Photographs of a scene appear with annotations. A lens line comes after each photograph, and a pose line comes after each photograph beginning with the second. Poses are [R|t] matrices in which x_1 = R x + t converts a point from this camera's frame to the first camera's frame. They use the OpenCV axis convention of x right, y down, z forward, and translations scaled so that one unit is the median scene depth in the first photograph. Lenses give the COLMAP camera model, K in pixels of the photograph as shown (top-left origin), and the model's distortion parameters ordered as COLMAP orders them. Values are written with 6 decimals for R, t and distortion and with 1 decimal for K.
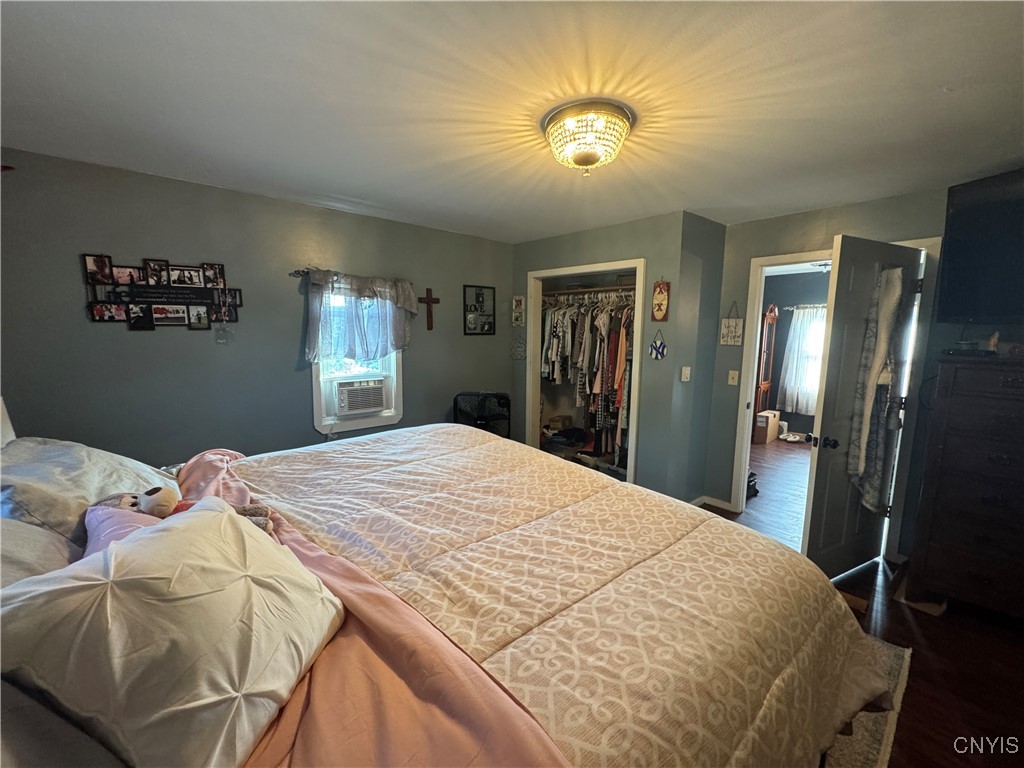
lens RADIAL K [[408.6, 0, 511.8], [0, 408.6, 382.4], [0, 0, 1]] dist [0.000533, 0.000793]
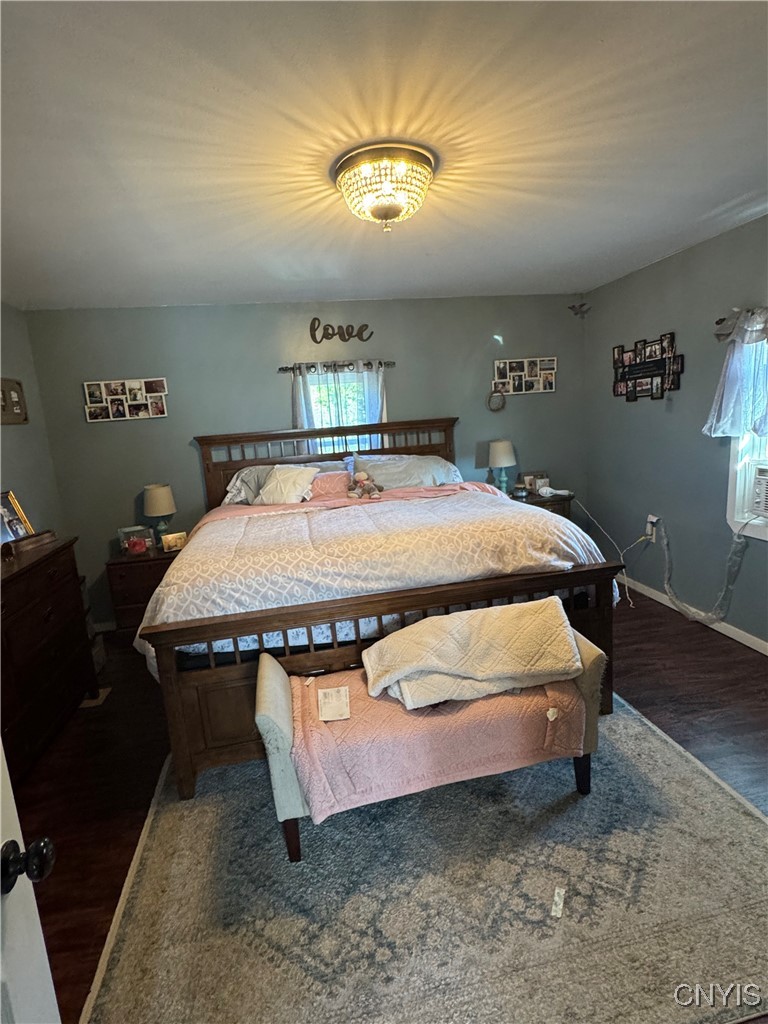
lens RADIAL K [[508.5, 0, 383.8], [0, 508.5, 510.7], [0, 0, 1]] dist [0.001549, 0.000205]
pose [[-0.491694, 0.183885, -0.851130, 0.843751], [-0.049463, 0.969972, 0.238135, -0.134662], [0.869362, 0.159189, -0.467834, 1.110788]]
